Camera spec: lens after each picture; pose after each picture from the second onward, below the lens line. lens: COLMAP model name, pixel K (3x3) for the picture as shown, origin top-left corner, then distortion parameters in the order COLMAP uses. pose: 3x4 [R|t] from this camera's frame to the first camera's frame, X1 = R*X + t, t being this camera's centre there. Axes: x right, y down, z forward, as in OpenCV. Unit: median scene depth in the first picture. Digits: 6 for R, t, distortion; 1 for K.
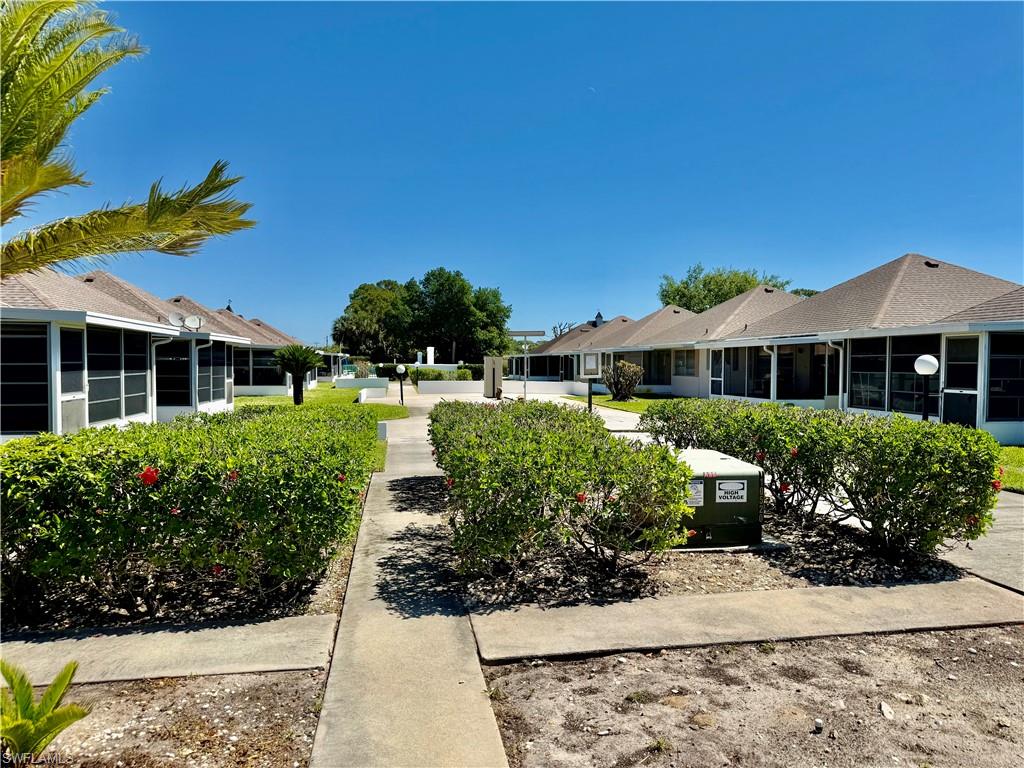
lens RADIAL K [[711.7, 0, 512.0], [0, 711.7, 384.0], [0, 0, 1]] dist [0.122257, -0.158648]
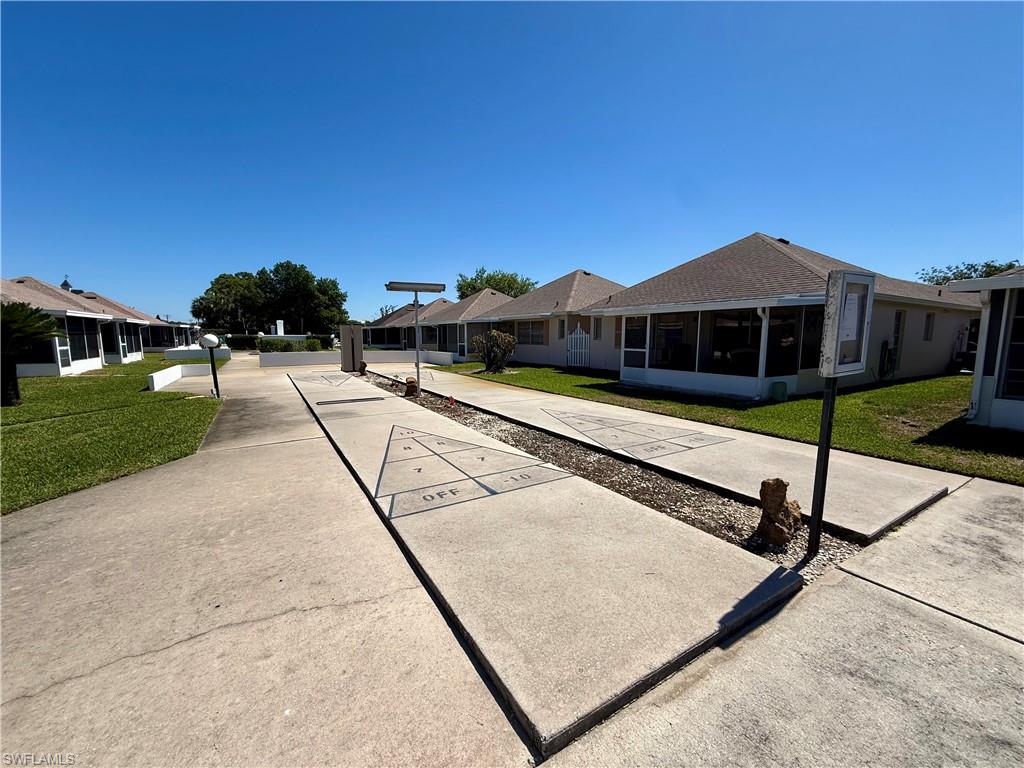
lens RADIAL K [[408.7, 0, 509.6], [0, 408.7, 383.2], [0, 0, 1]] dist [-0.000989, -0.000101]
pose [[0.927457, -0.047036, 0.370961, -0.013054], [0.013600, 0.995644, 0.092241, -0.004073], [-0.373683, -0.080504, 0.924056, 0.165835]]
